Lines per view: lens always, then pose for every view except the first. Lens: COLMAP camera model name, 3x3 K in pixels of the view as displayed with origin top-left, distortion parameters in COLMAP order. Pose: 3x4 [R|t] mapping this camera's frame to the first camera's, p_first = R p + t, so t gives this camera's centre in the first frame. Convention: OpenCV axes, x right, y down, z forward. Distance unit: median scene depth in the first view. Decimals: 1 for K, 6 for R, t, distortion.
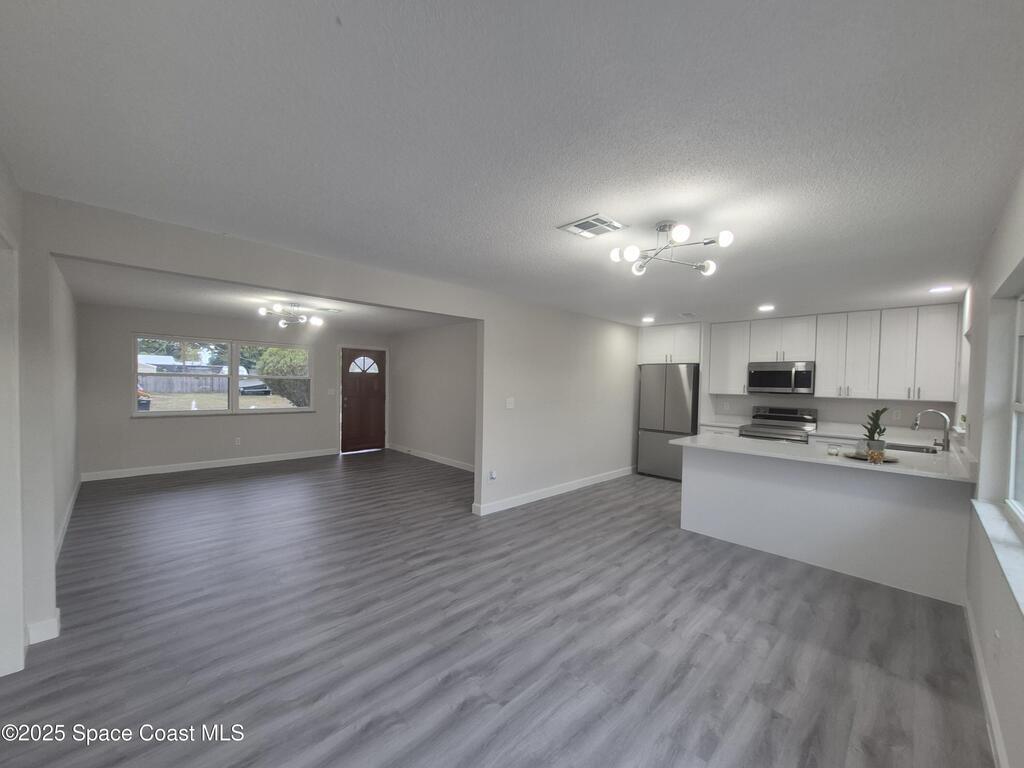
lens RADIAL K [[401.4, 0, 511.7], [0, 401.4, 391.2], [0, 0, 1]] dist [0.003149, -0.000601]
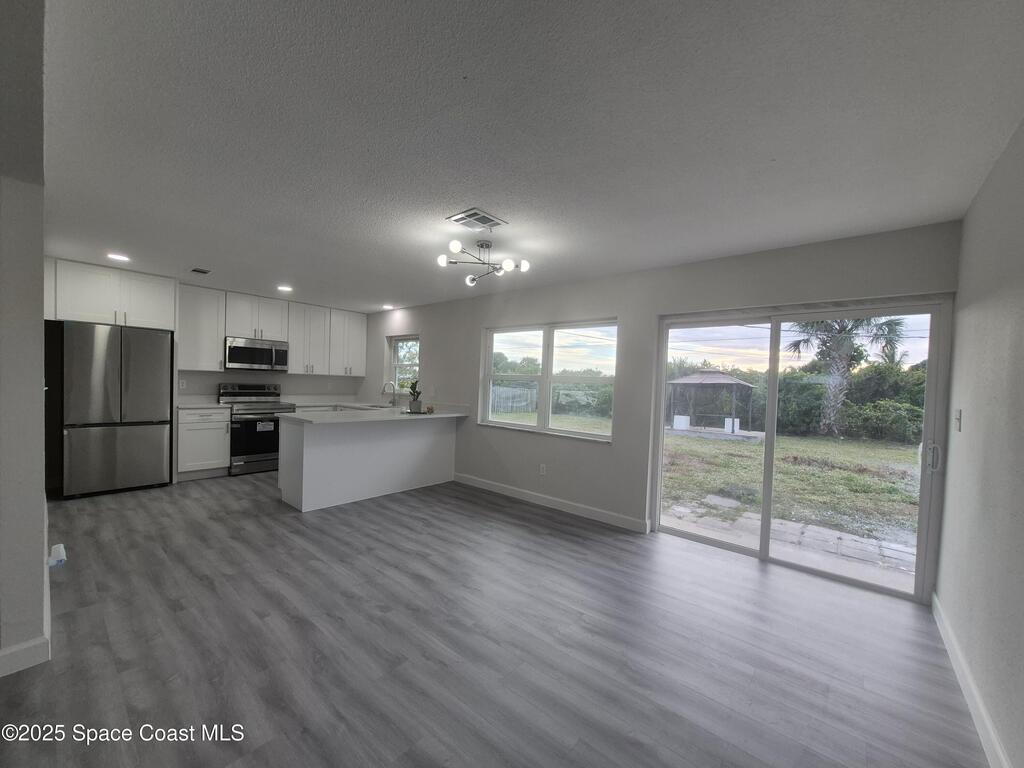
lens RADIAL K [[398.4, 0, 509.5], [0, 398.4, 394.4], [0, 0, 1]] dist [0.003378, -0.000407]
pose [[-0.079205, -0.054498, 0.995368, -0.664999], [-0.014676, 0.998460, 0.053499, 0.005290], [-0.996750, -0.010370, -0.079883, 0.718388]]
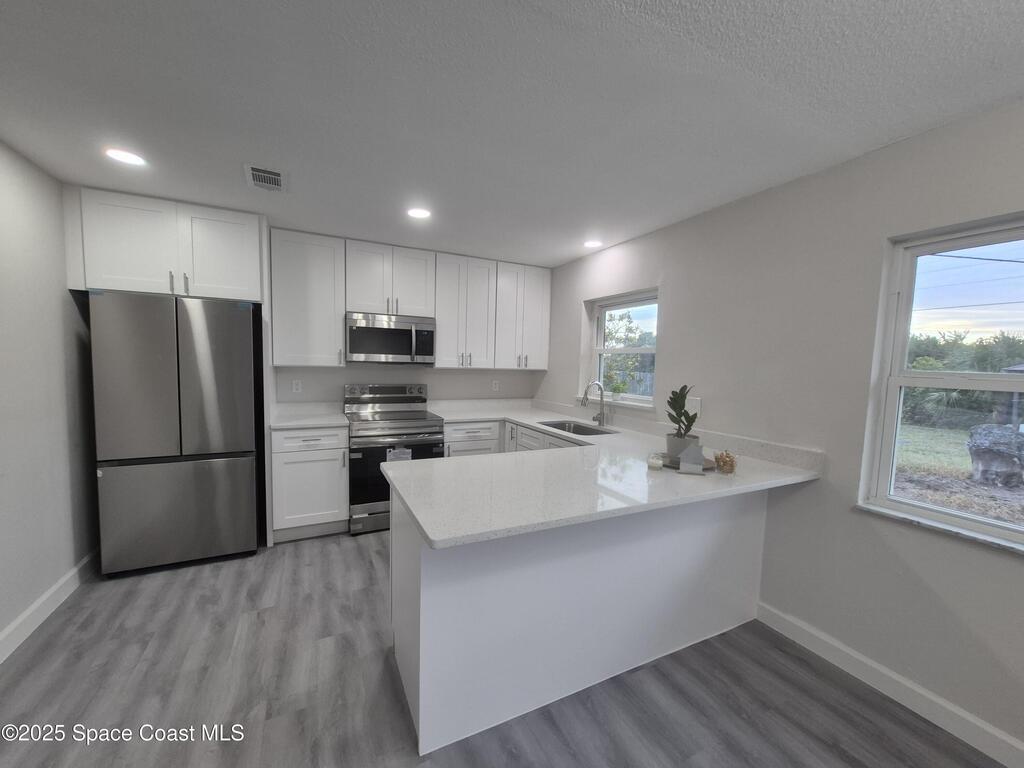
lens RADIAL K [[398.4, 0, 509.5], [0, 398.4, 394.4], [0, 0, 1]] dist [0.003378, -0.000407]
pose [[0.313636, -0.088685, 0.945393, 0.175443], [0.004375, 0.995753, 0.091958, -0.006168], [-0.949533, -0.024705, 0.312692, 1.006181]]
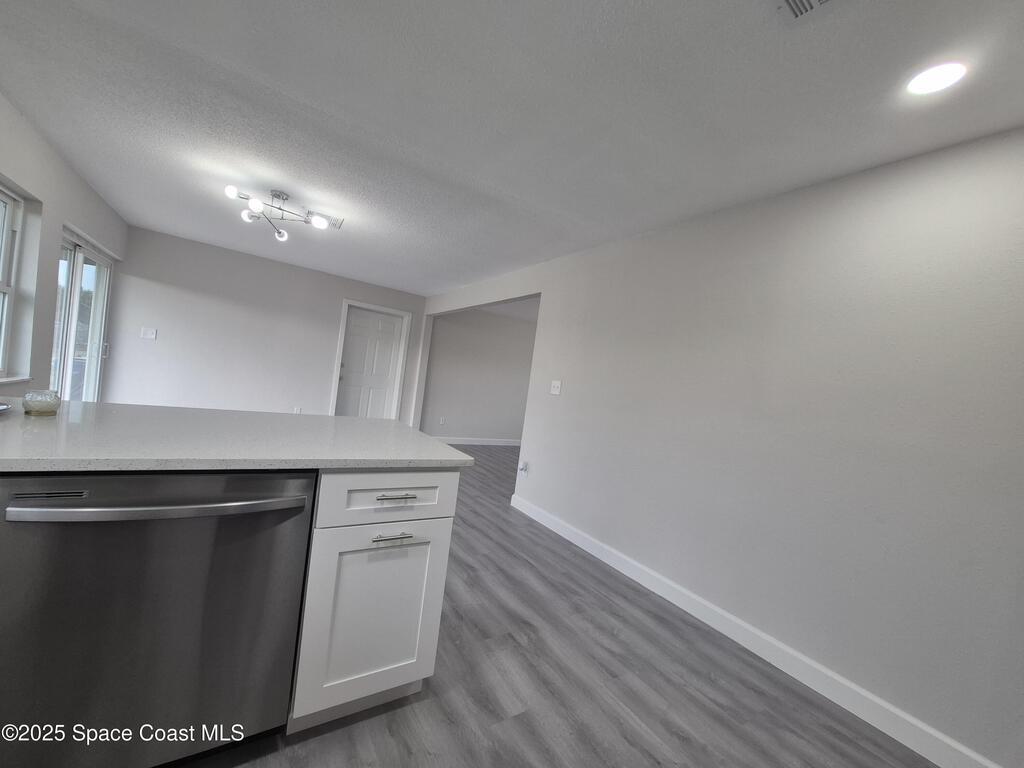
lens RADIAL K [[406.2, 0, 516.2], [0, 406.2, 392.8], [0, 0, 1]] dist [-0.000582, -0.000497]
pose [[-0.188310, -0.024330, -0.981808, 1.075093], [-0.159052, 0.987252, 0.006041, 0.065006], [0.969145, 0.157296, -0.189779, 1.476240]]
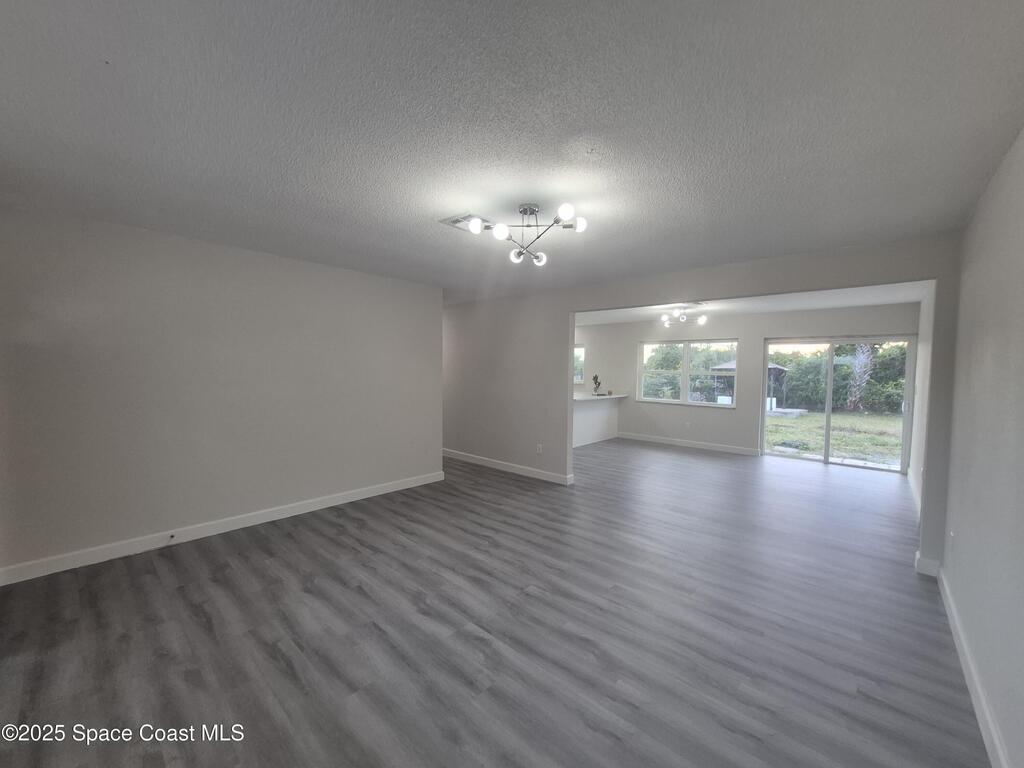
lens RADIAL K [[404.2, 0, 514.3], [0, 404.2, 388.1], [0, 0, 1]] dist [0.000625, -0.000219]
pose [[-0.058193, -0.072243, 0.995688, -1.552706], [0.007631, 0.997317, 0.072807, -0.061818], [-0.998276, 0.011835, -0.057485, 1.586740]]
